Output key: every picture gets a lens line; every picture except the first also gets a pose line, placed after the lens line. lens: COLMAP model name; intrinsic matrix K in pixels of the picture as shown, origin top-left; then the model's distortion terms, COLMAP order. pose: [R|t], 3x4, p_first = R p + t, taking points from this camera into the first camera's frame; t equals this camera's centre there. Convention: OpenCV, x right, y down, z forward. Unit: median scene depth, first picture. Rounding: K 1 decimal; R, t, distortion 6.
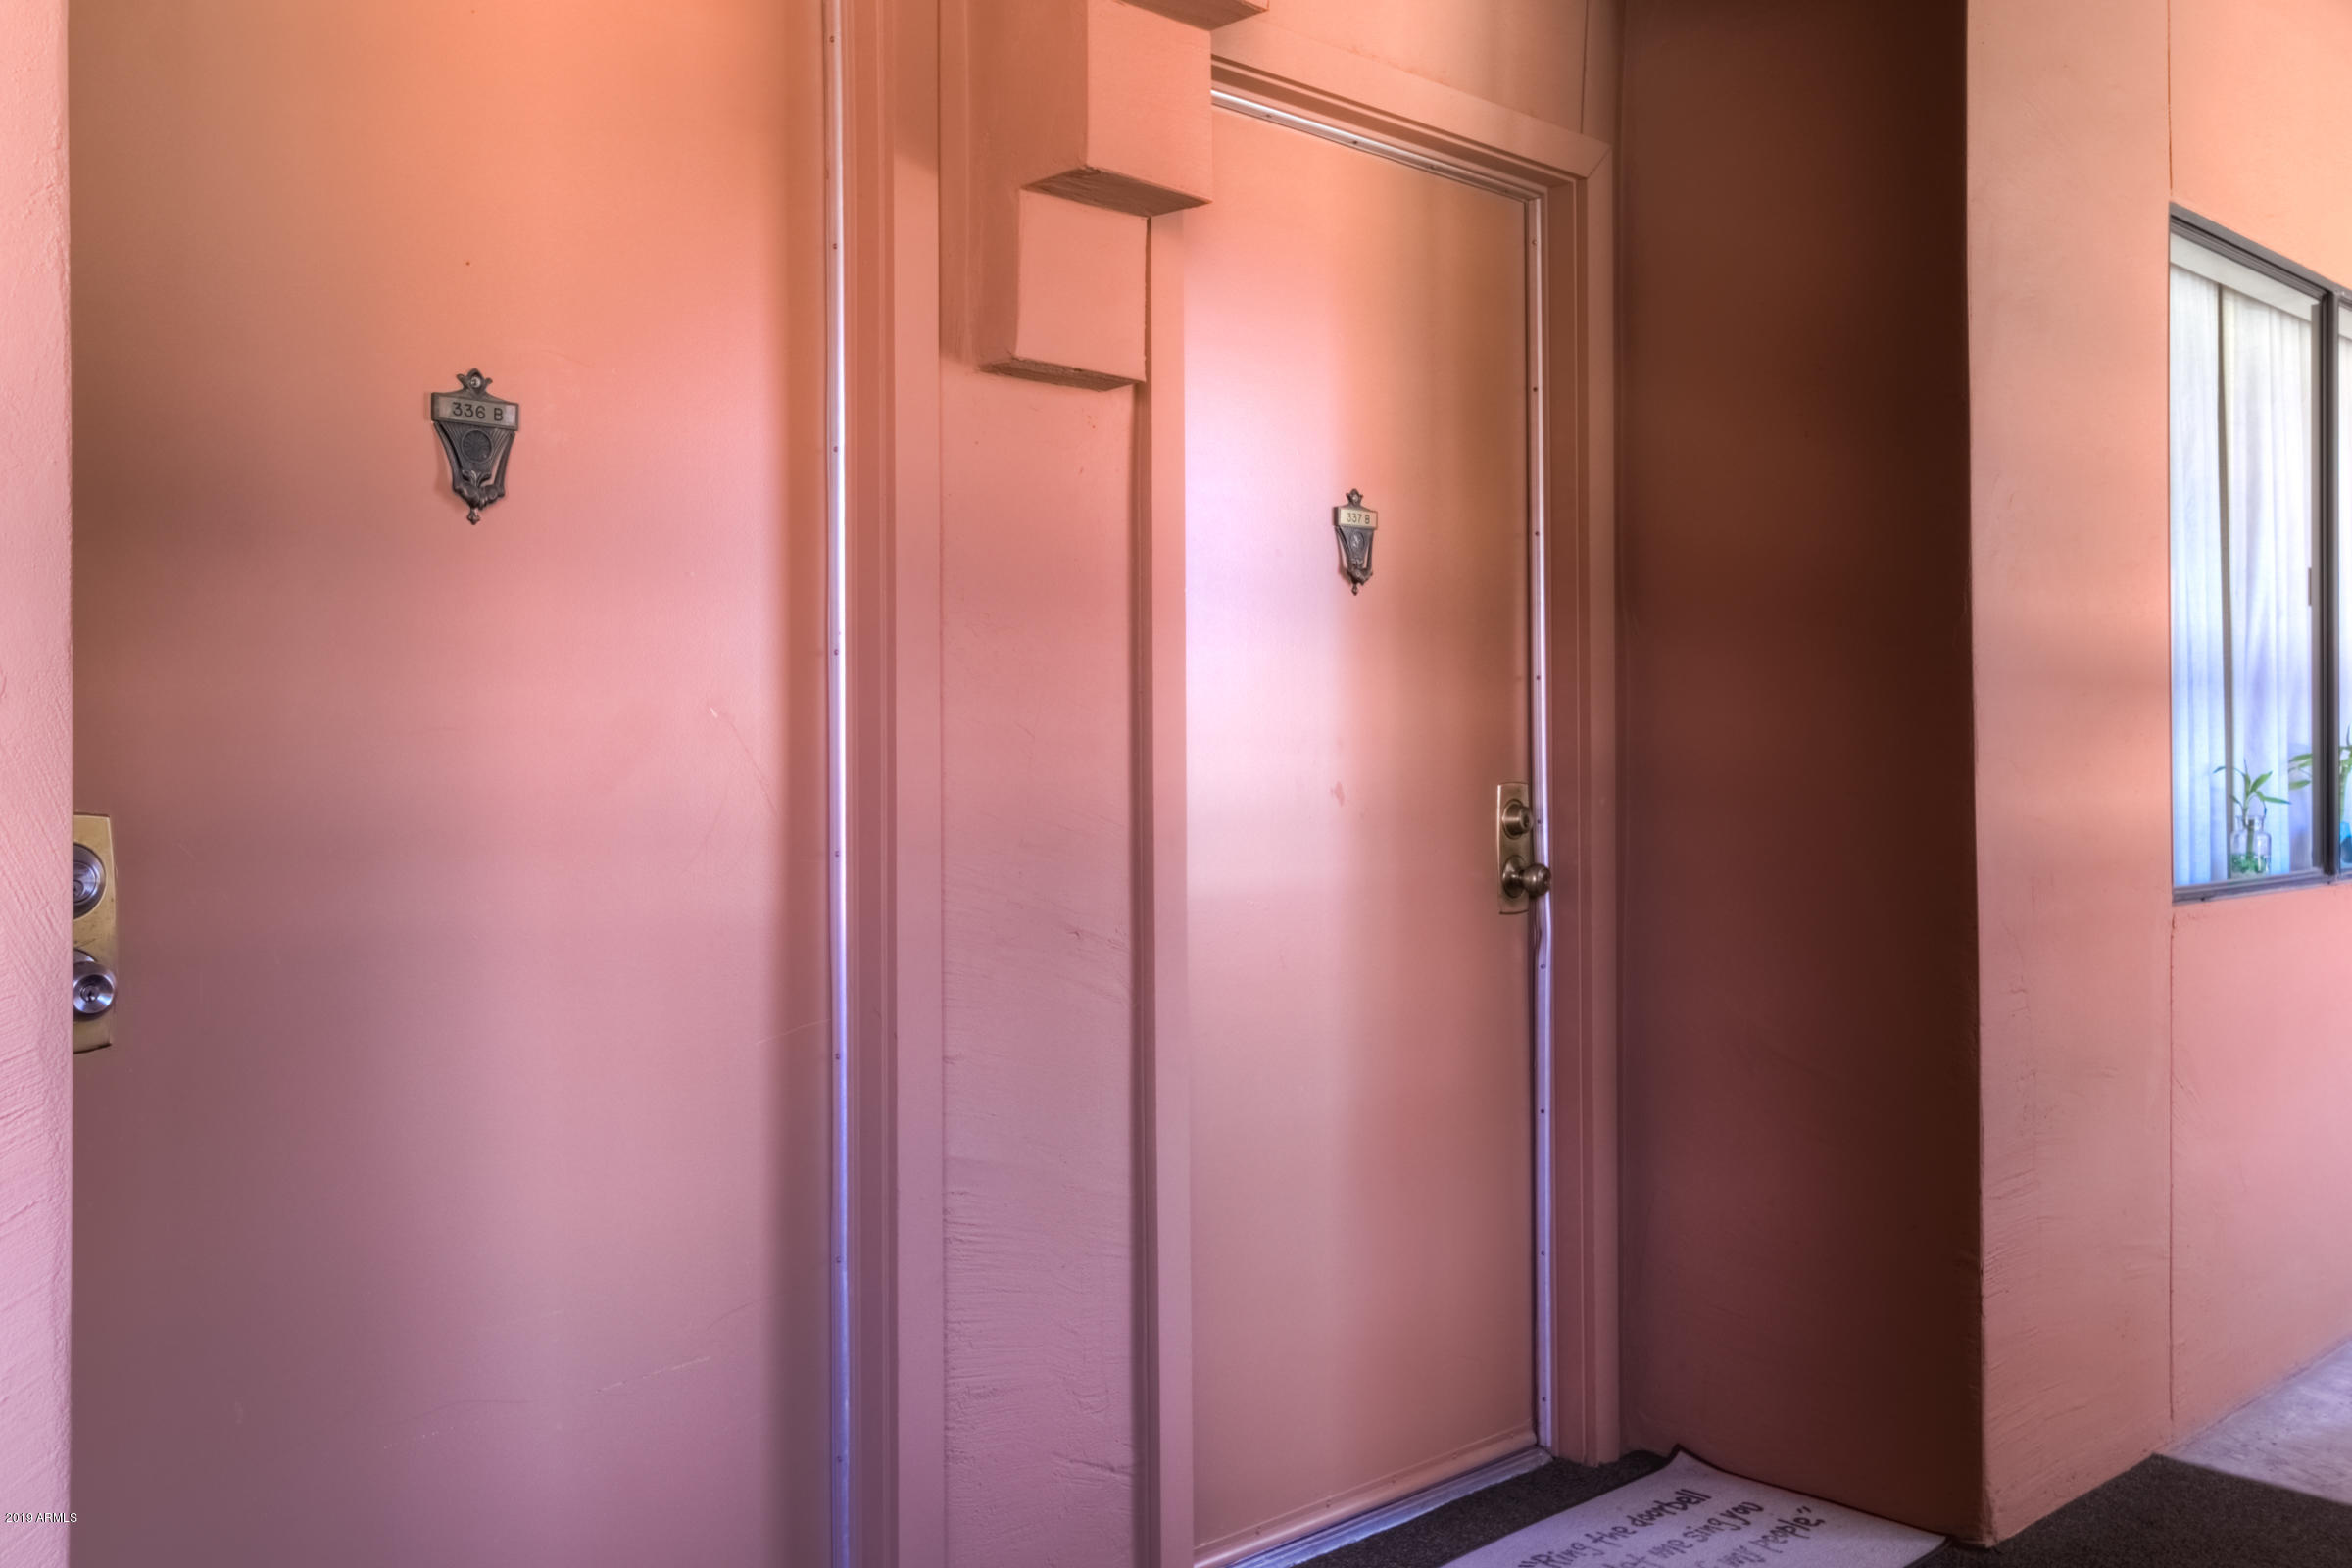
lens RADIAL K [[2076.2, 0, 1166.2], [0, 2076.2, 778.1], [0, 0, 1]] dist [0.002771, 0.054533]
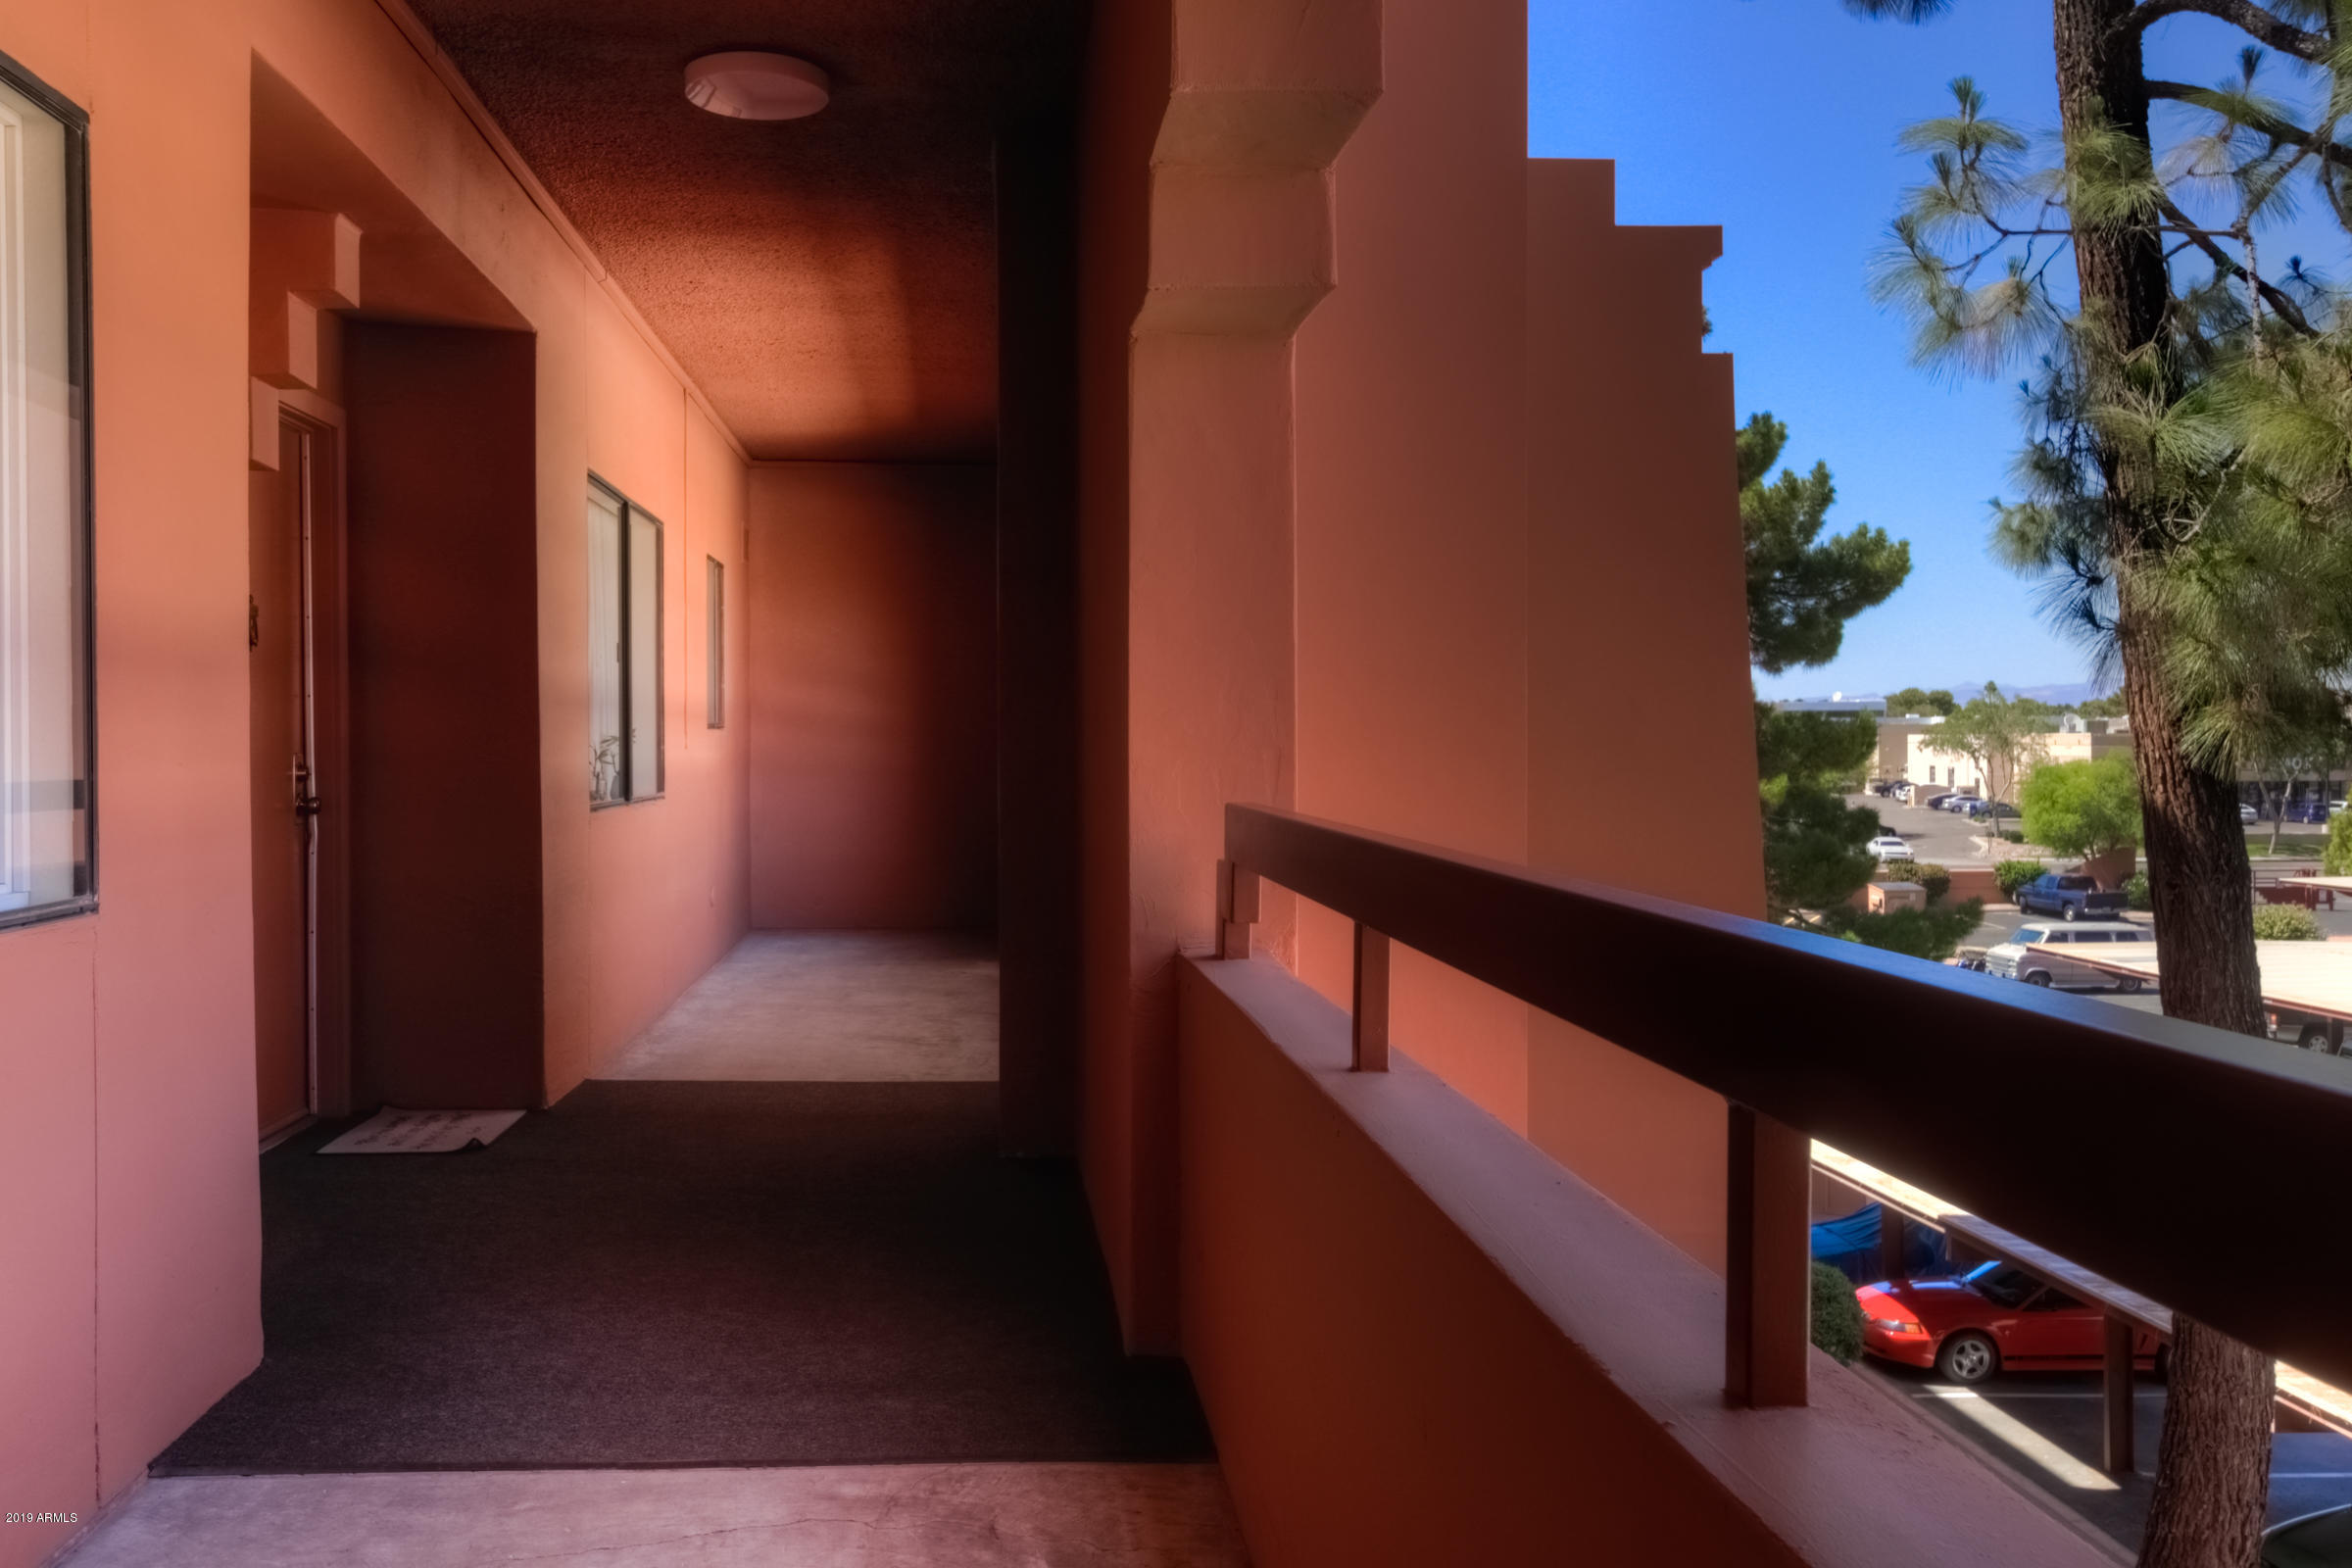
lens RADIAL K [[2076.2, 0, 1172.2], [0, 2076.2, 780.7], [0, 0, 1]] dist [0.002771, 0.054533]
pose [[0.621774, -0.008414, 0.783152, -0.785837], [-0.007440, 0.999834, 0.016649, -0.009870], [-0.783161, -0.016178, 0.621608, -0.738291]]
